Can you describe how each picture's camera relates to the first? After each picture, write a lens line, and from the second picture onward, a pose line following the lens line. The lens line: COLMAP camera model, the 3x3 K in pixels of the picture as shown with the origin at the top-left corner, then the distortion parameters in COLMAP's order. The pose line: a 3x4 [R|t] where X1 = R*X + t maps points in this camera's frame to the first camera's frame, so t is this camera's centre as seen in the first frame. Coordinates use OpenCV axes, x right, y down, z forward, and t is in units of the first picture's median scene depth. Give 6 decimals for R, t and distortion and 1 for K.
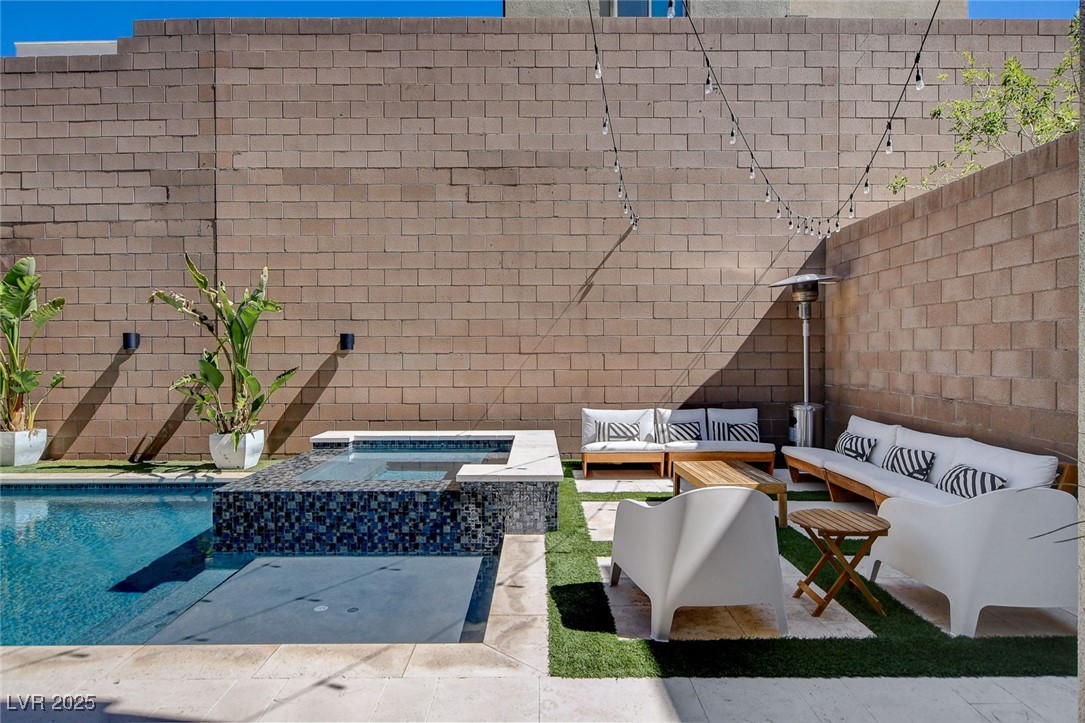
lens RADIAL K [[622.1, 0, 541.1], [0, 622.1, 354.5], [0, 0, 1]] dist [-0.008722, 0.006066]
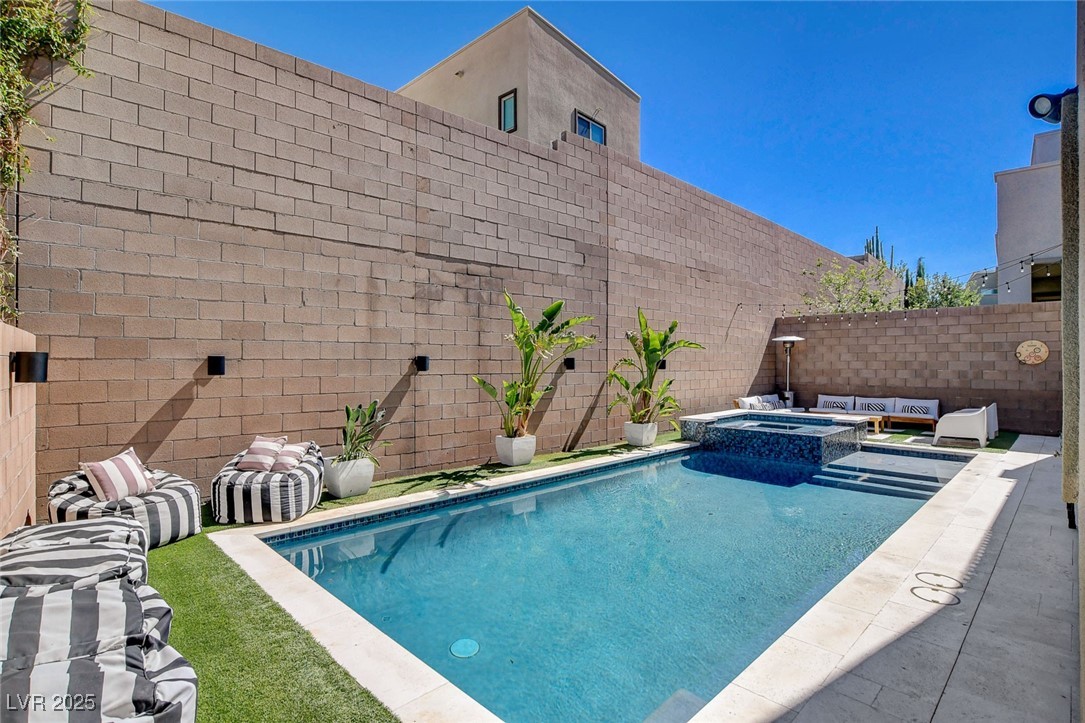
lens RADIAL K [[537.4, 0, 538.8], [0, 537.4, 360.1], [0, 0, 1]] dist [-0.023245, 0.003914]
pose [[0.713716, 0.006046, 0.700409, -1.546134], [-0.000311, 0.999965, -0.008315, -0.019548], [-0.700435, 0.005717, 0.713694, 0.204279]]
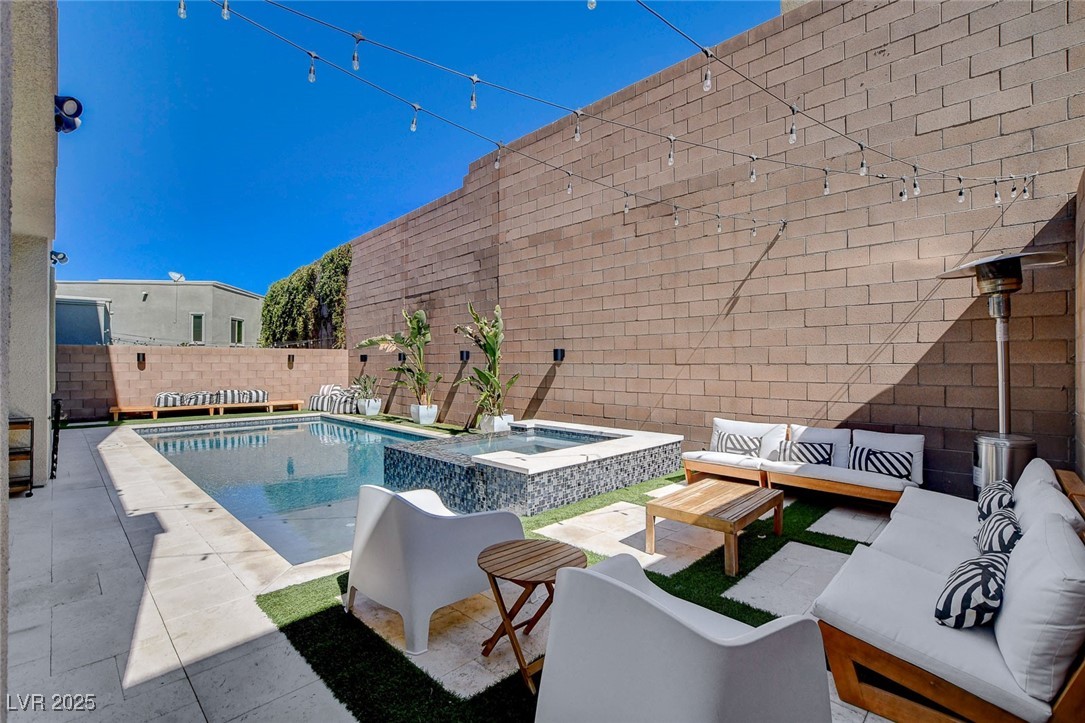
lens RADIAL K [[479.8, 0, 549.2], [0, 479.8, 362.1], [0, 0, 1]] dist [-0.019978, 0.003246]
pose [[0.722737, 0.001266, -0.691122, 0.396613], [-0.006393, 0.999968, -0.004853, 0.000164], [0.691093, 0.007926, 0.722722, 0.226115]]
